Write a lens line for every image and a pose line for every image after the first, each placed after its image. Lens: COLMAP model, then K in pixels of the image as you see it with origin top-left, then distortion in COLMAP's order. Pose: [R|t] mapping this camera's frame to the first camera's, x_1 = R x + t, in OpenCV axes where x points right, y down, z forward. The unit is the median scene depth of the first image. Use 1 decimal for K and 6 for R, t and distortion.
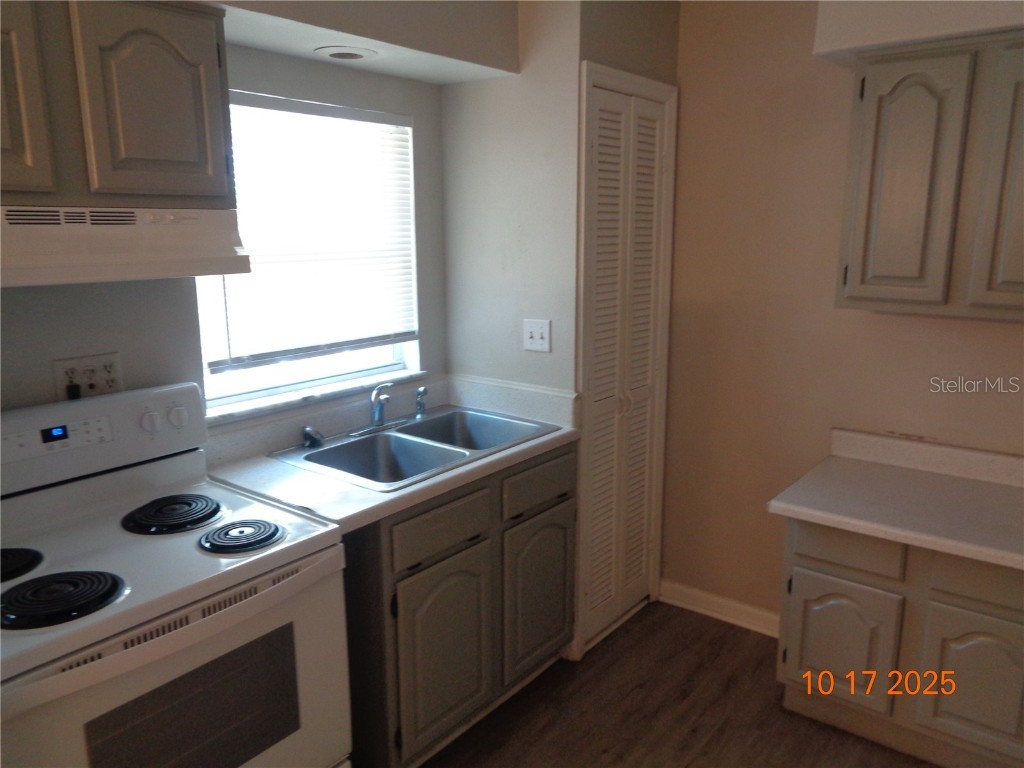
lens RADIAL K [[773.7, 0, 511.7], [0, 773.7, 383.8], [0, 0, 1]] dist [0.008534, 0.008984]
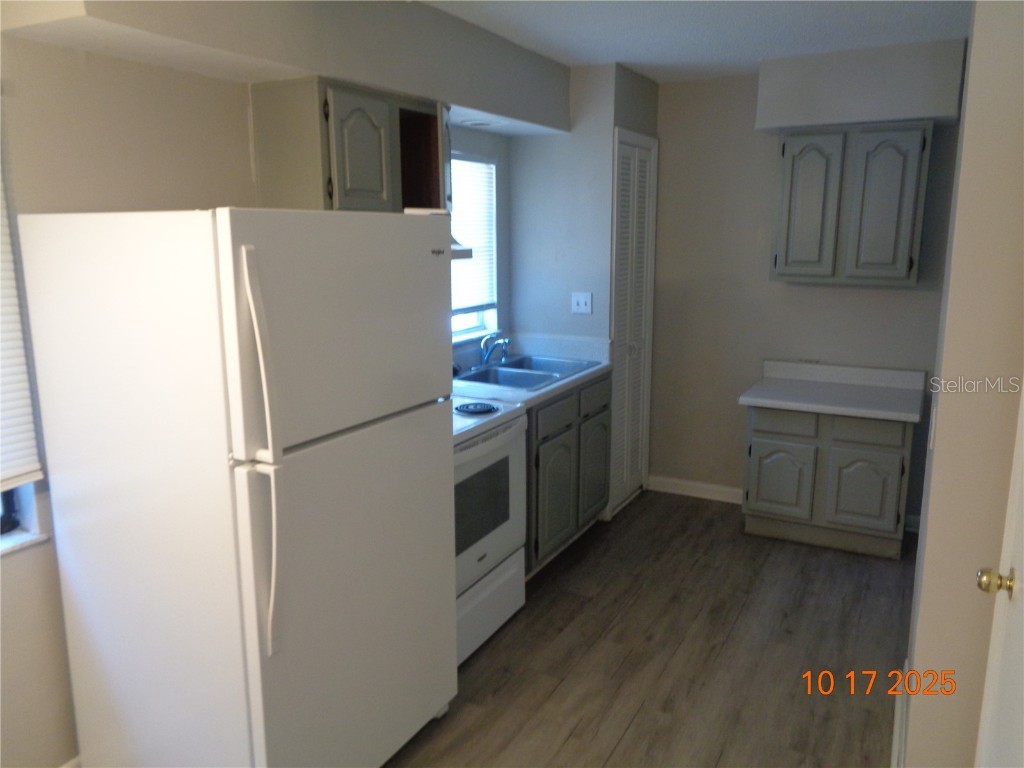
lens RADIAL K [[773.7, 0, 513.5], [0, 773.7, 383.6], [0, 0, 1]] dist [0.008534, 0.008984]
pose [[0.985501, -0.033171, 0.166395, -0.387763], [0.033900, 0.999424, -0.001541, 0.101022], [-0.166248, 0.007159, 0.986058, -0.514290]]
